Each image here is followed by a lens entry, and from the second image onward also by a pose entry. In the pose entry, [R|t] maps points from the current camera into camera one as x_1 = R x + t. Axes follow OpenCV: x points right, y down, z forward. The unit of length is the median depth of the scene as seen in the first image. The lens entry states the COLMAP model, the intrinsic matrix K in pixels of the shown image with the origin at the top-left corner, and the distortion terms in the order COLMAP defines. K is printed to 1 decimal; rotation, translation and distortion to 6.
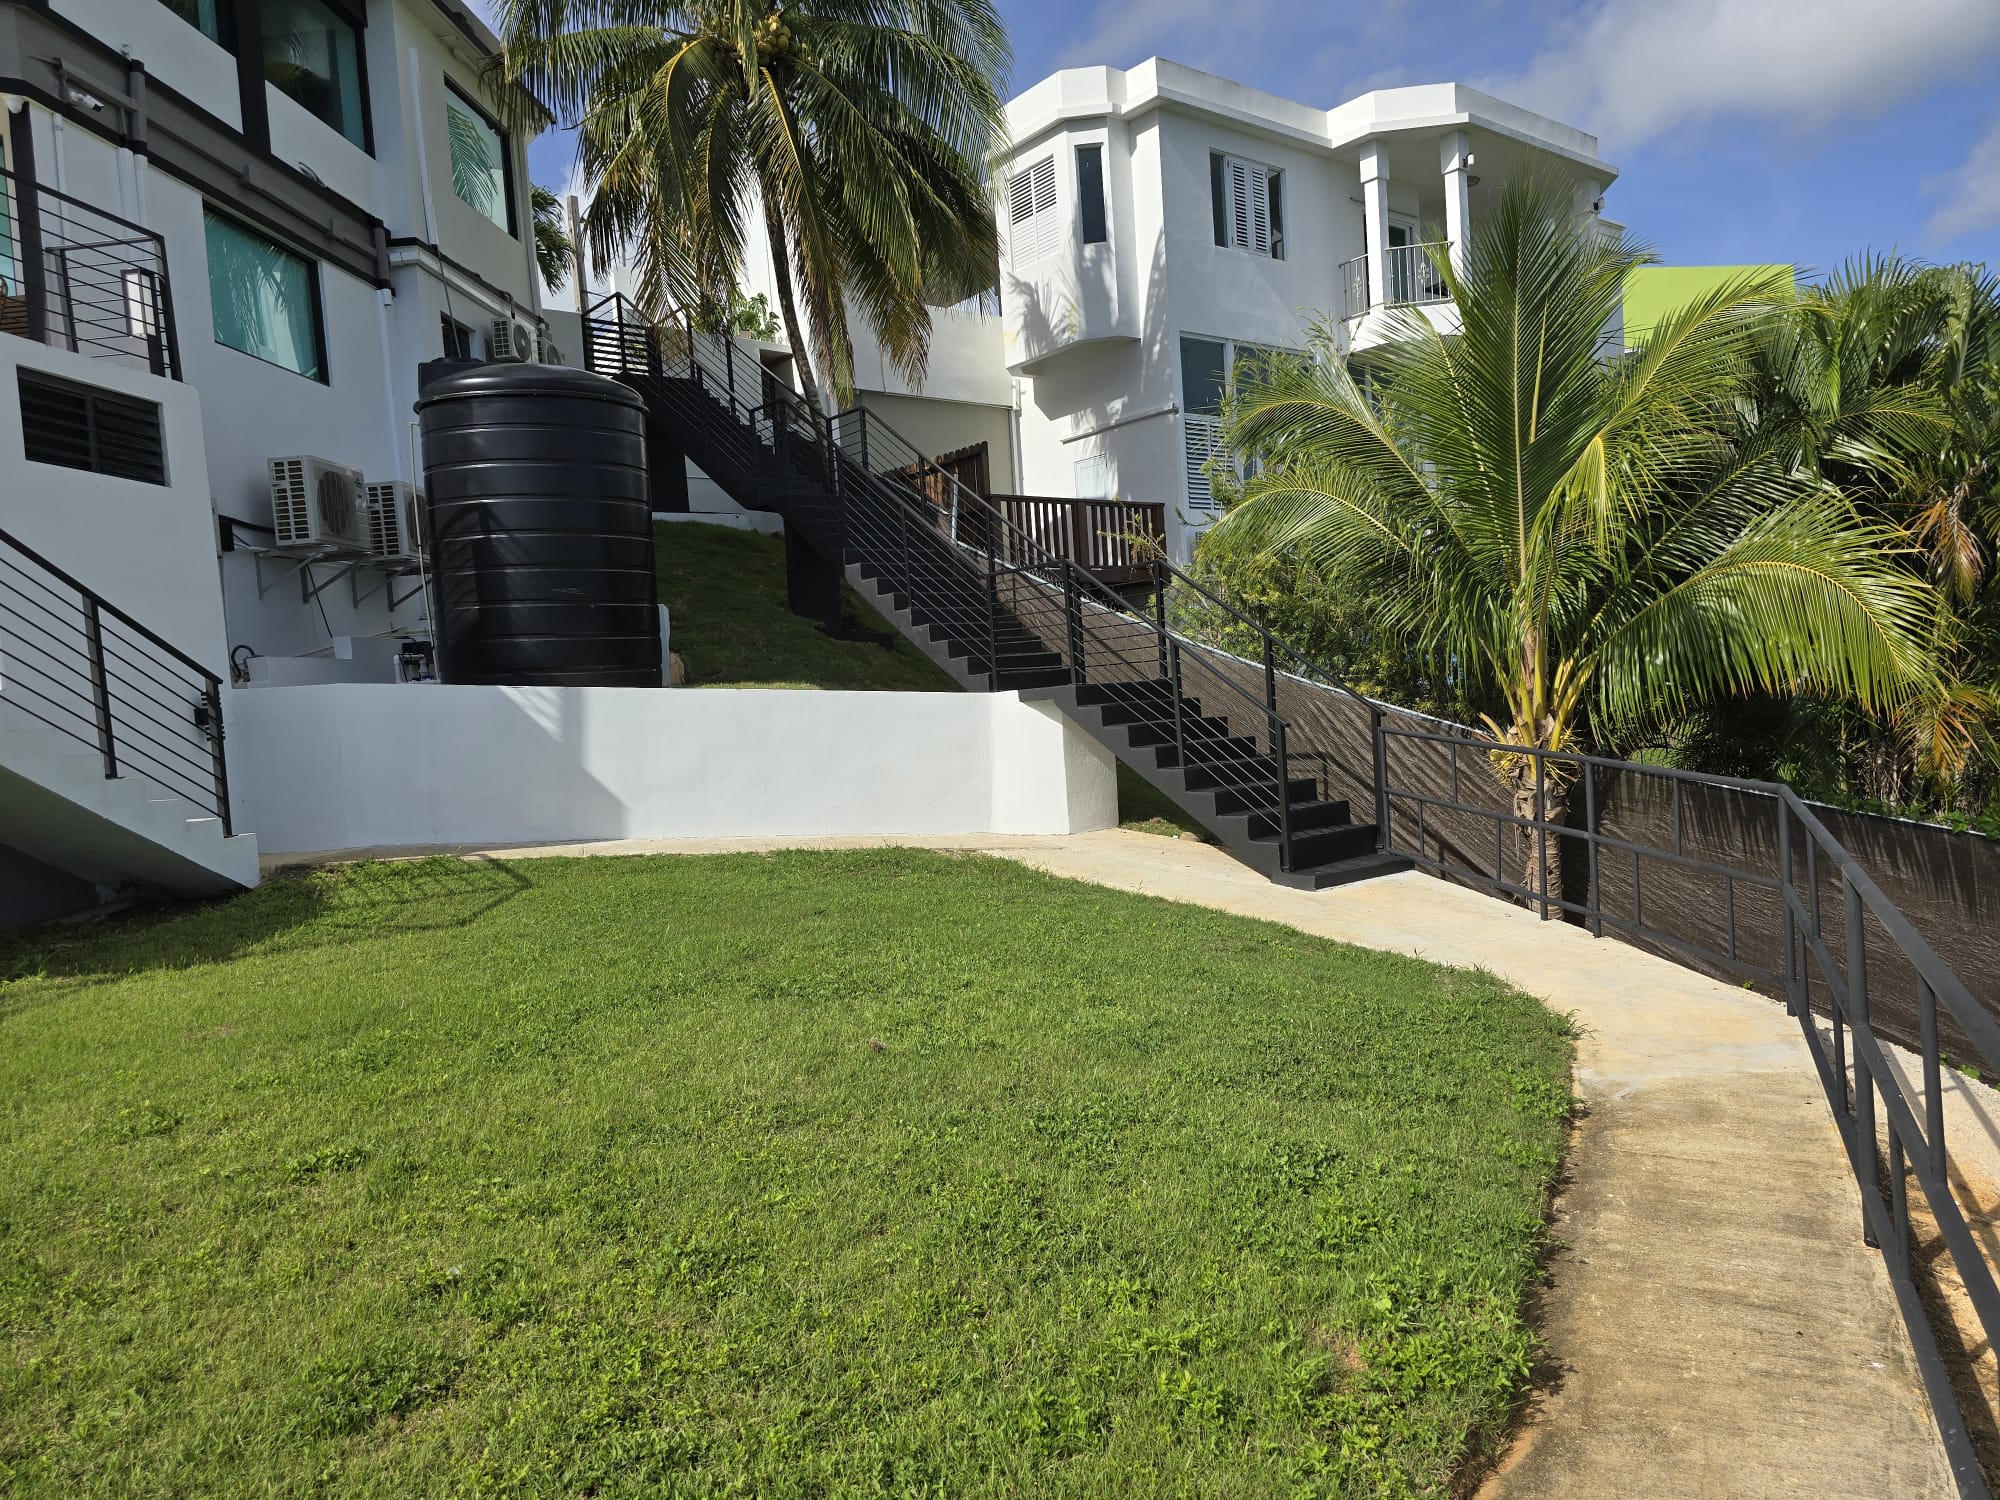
lens RADIAL K [[1381.7, 0, 1025.7], [0, 1381.7, 769.0], [0, 0, 1]] dist [0.038492, 0.001155]
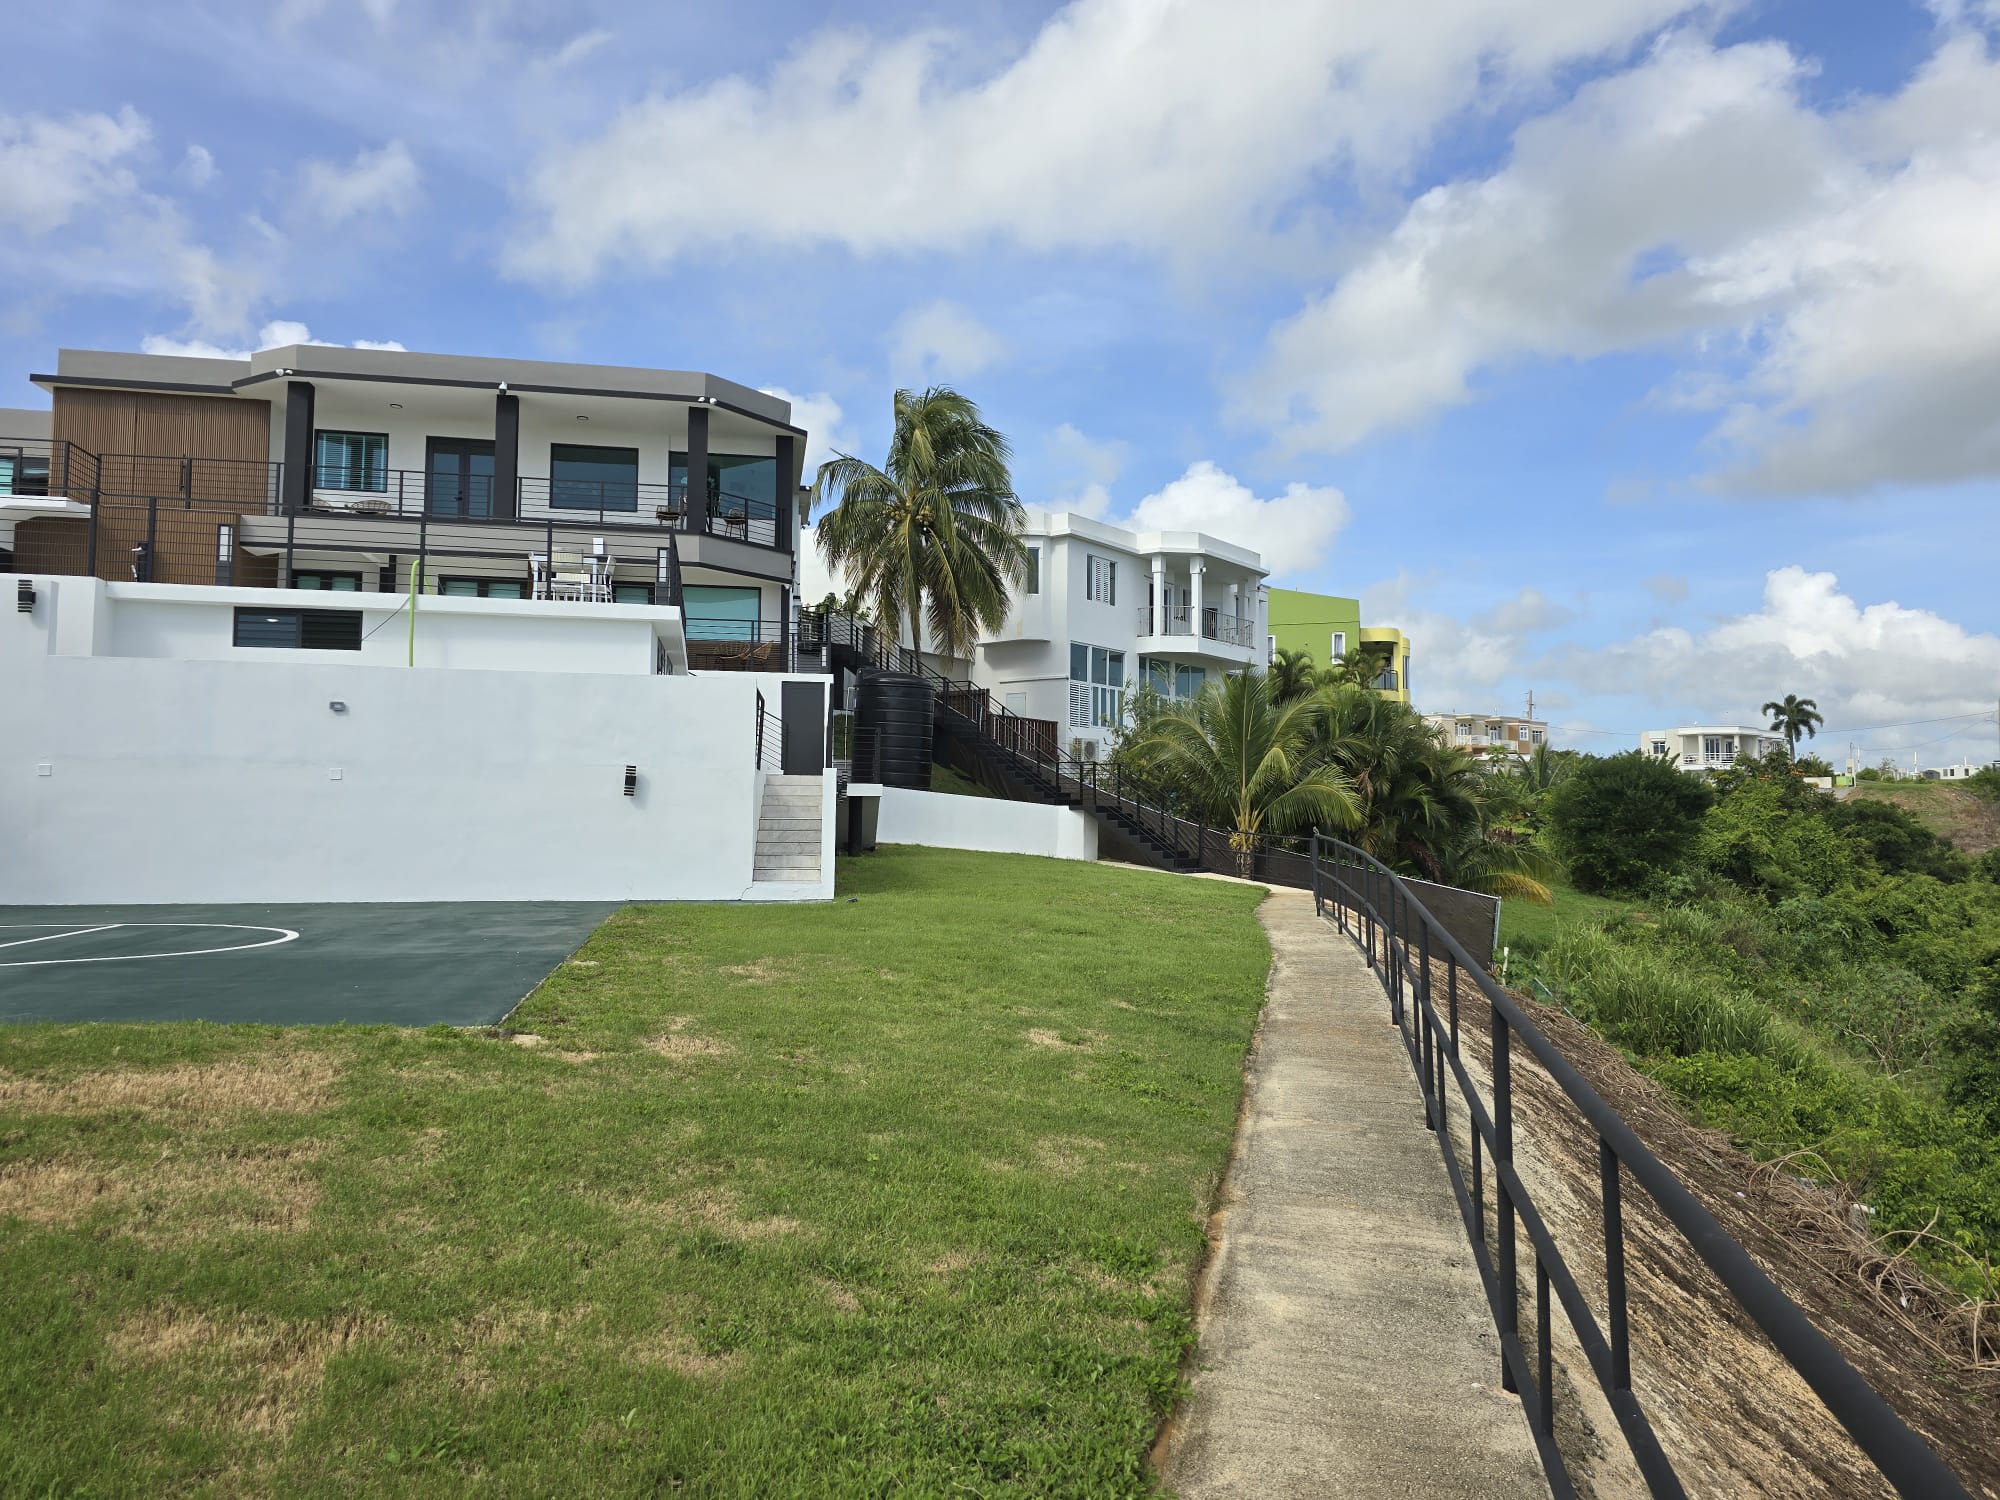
lens RADIAL K [[1353.3, 0, 986.8], [0, 1353.3, 745.8], [0, 0, 1]] dist [0.077240, -0.067134]
pose [[0.973383, 0.092812, 0.209551, -0.714098], [-0.067321, 0.989785, -0.125673, 0.168869], [-0.219074, 0.108221, 0.969688, -1.540121]]
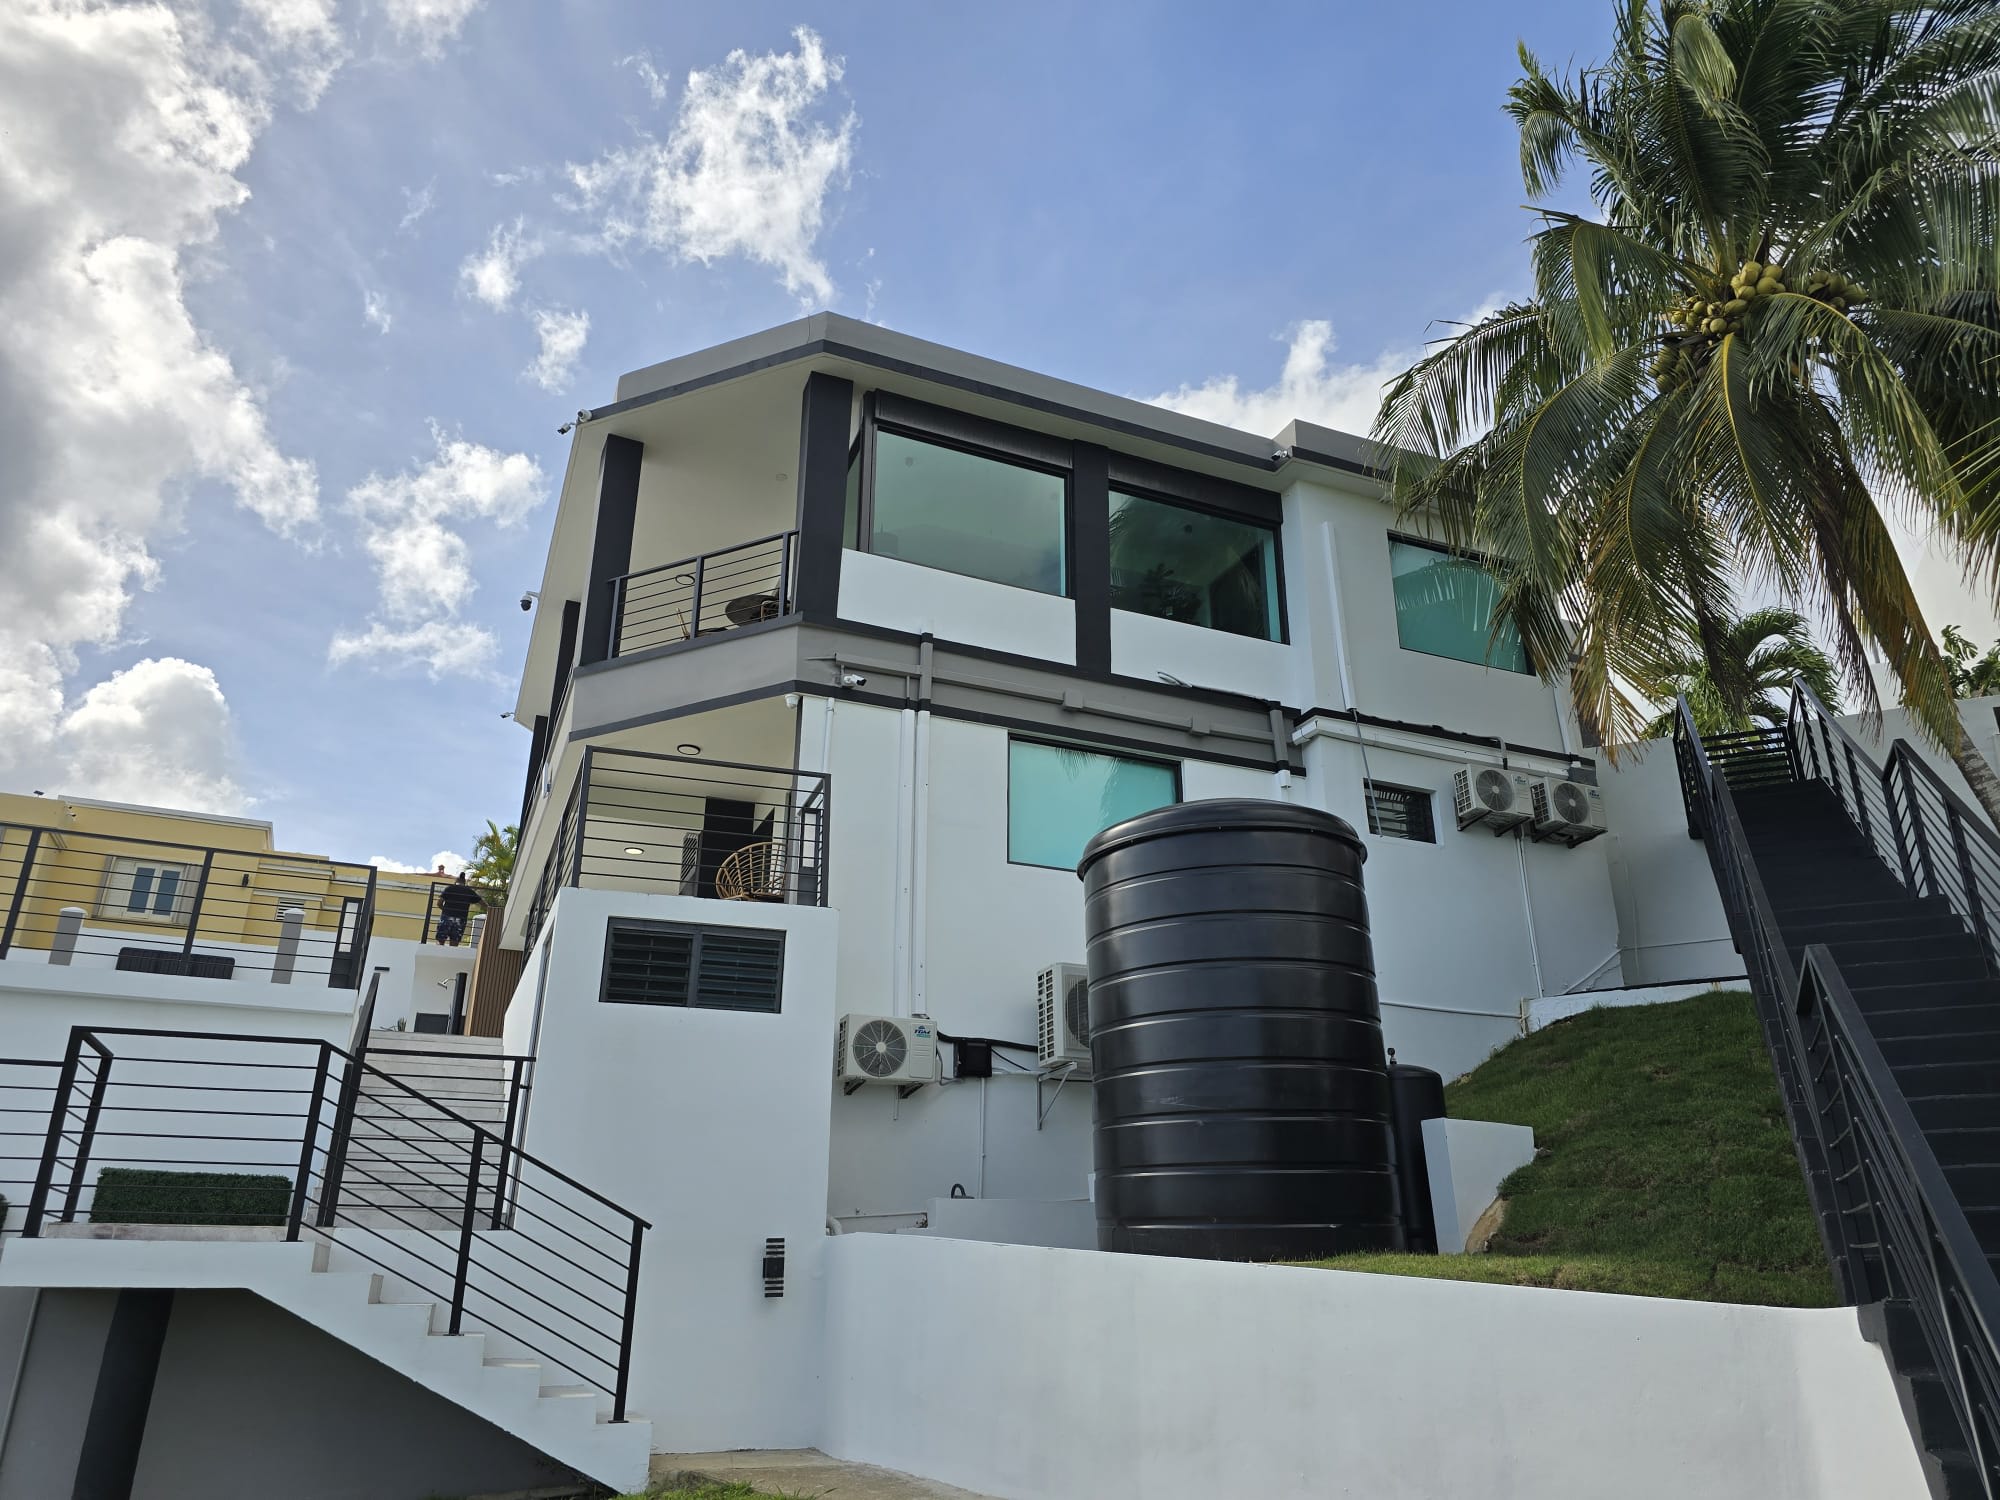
lens RADIAL K [[1381.7, 0, 1025.7], [0, 1381.7, 769.0], [0, 0, 1]] dist [0.038492, 0.001155]
pose [[0.428761, -0.260348, -0.865091, 0.274603], [-0.088678, 0.940823, -0.327091, -0.050562], [0.899055, 0.216959, 0.380301, 0.615166]]
